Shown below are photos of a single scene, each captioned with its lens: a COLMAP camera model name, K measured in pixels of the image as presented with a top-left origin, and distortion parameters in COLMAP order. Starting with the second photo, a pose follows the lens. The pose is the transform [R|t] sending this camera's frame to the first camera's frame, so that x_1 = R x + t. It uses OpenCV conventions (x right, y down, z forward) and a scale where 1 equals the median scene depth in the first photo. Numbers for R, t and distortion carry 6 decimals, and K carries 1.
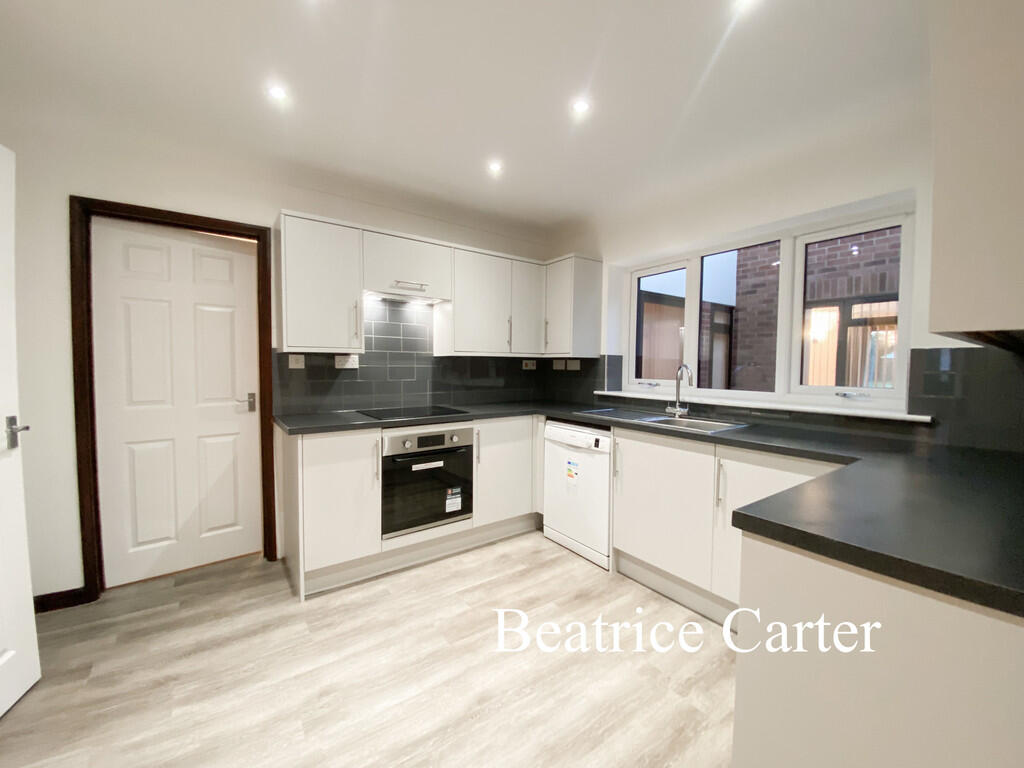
lens RADIAL K [[413.7, 0, 507.5], [0, 413.7, 382.2], [0, 0, 1]] dist [-0.011842, -0.004103]
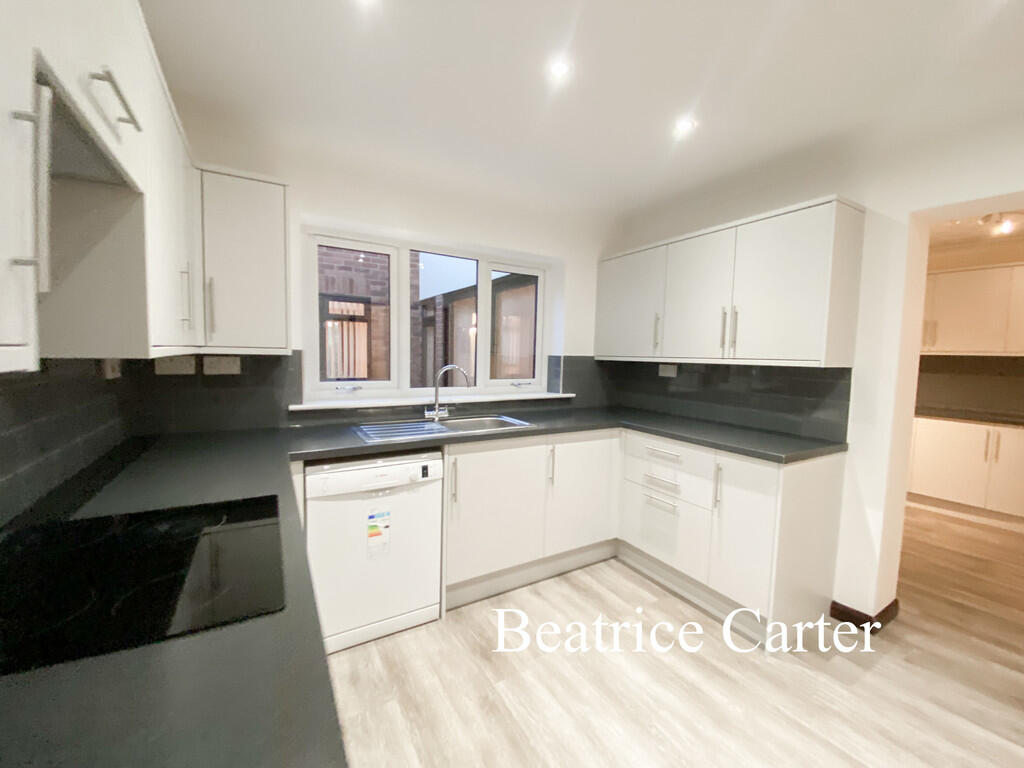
lens RADIAL K [[413.7, 0, 514.2], [0, 413.7, 381.1], [0, 0, 1]] dist [-0.011842, -0.004103]
pose [[0.071750, -0.075001, 0.994599, -0.453074], [0.024833, 0.996994, 0.073390, -0.063205], [-0.997113, 0.019433, 0.073397, 0.668789]]
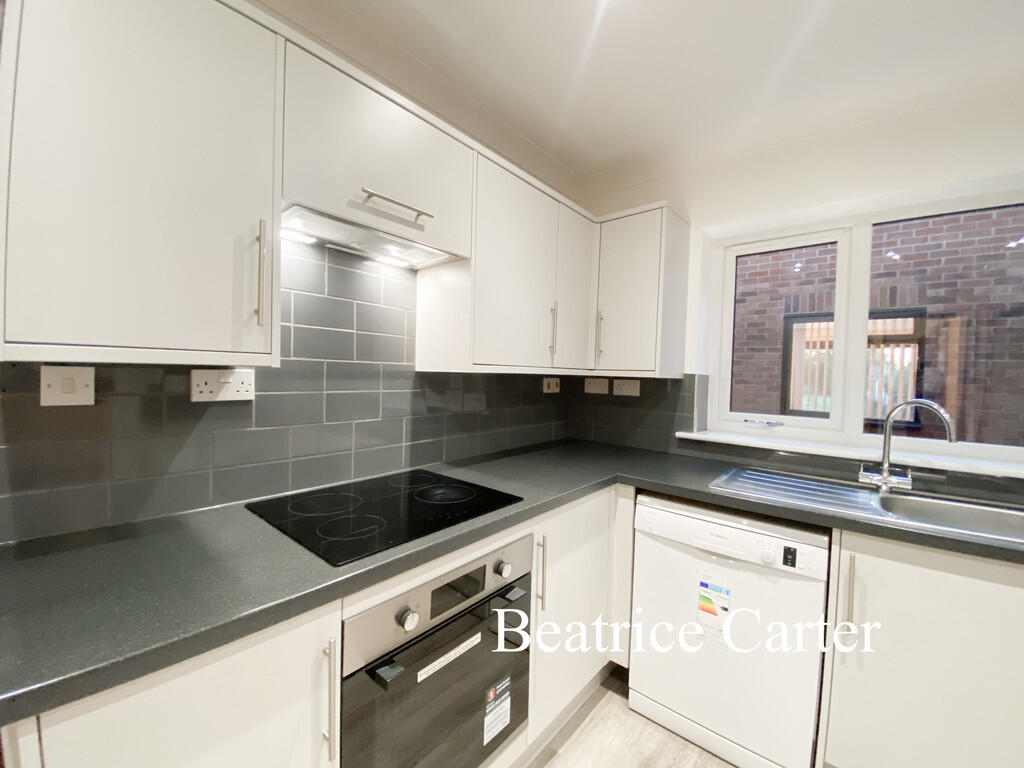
lens RADIAL K [[413.7, 0, 506.4], [0, 413.7, 381.2], [0, 0, 1]] dist [-0.011842, -0.004103]
pose [[0.970043, 0.015104, 0.242465, -0.207603], [-0.010544, 0.999743, -0.020093, -0.045029], [-0.242706, 0.016934, 0.969952, 0.516346]]
